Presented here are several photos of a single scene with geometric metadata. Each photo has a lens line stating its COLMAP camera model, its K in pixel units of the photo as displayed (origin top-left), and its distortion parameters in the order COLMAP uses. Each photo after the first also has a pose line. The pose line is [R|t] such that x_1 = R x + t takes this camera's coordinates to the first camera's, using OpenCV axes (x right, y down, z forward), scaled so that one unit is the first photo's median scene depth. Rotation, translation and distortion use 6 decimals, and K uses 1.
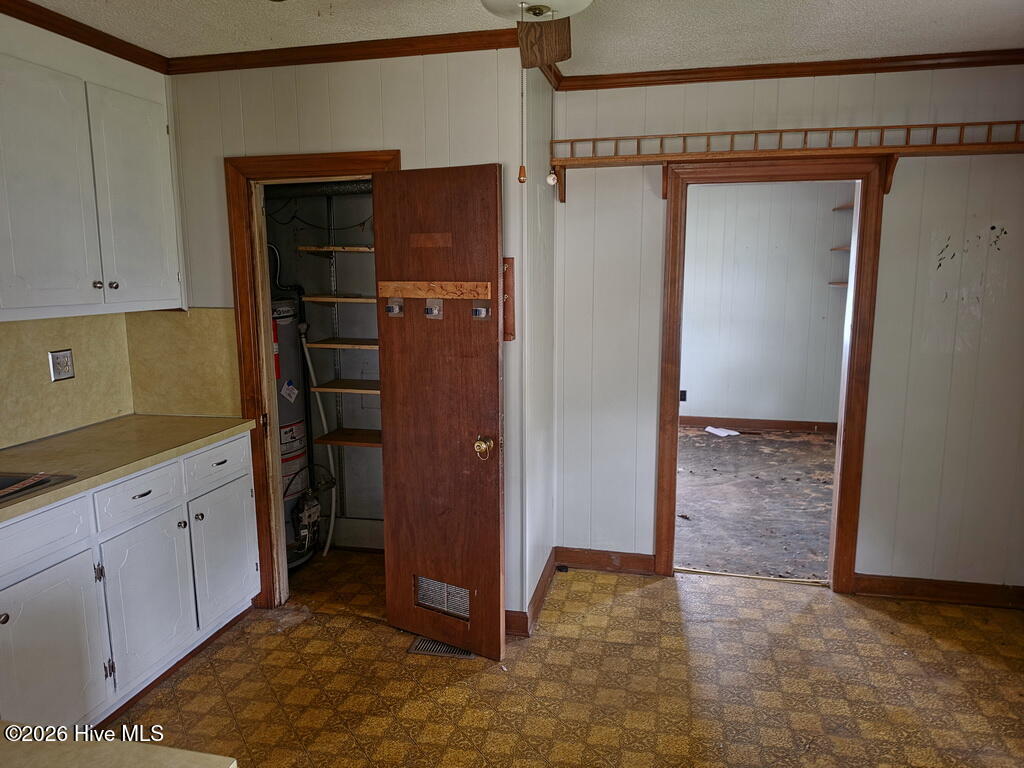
lens RADIAL K [[717.2, 0, 512.0], [0, 717.2, 384.0], [0, 0, 1]] dist [0.026611, -0.001948]
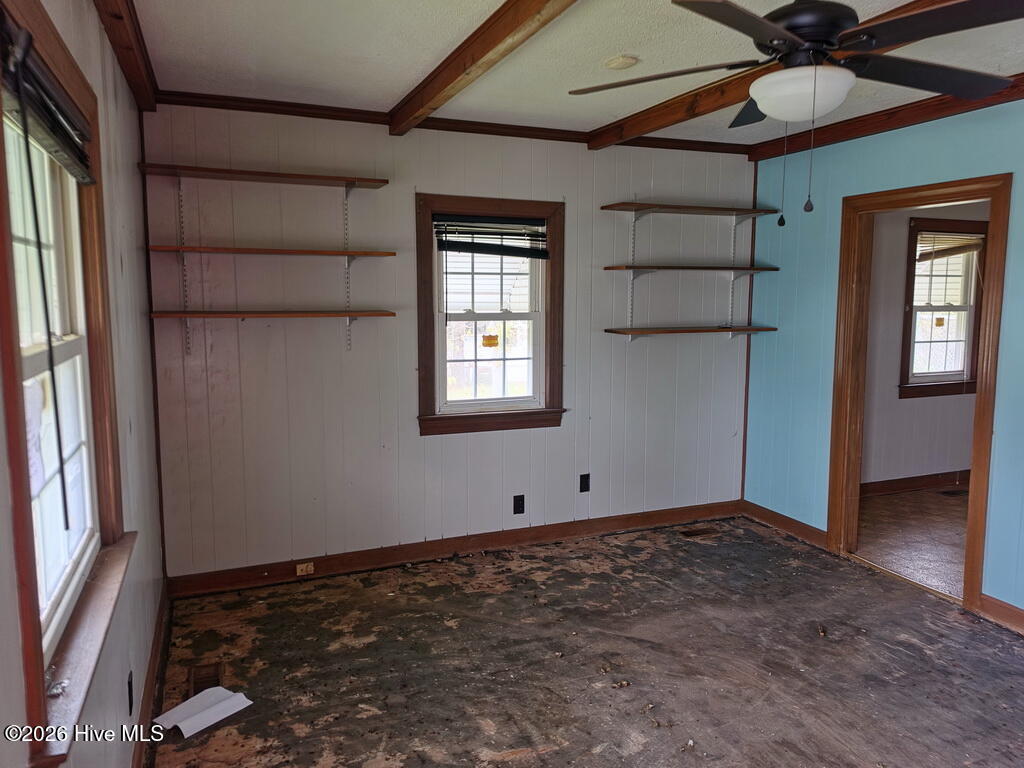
lens RADIAL K [[717.2, 0, 512.0], [0, 717.2, 384.0], [0, 0, 1]] dist [0.026611, -0.001948]
pose [[-0.578779, -0.096825, 0.809716, -0.116028], [0.126670, 0.970200, 0.206558, -0.203418], [-0.805586, 0.222118, -0.549267, 1.370010]]
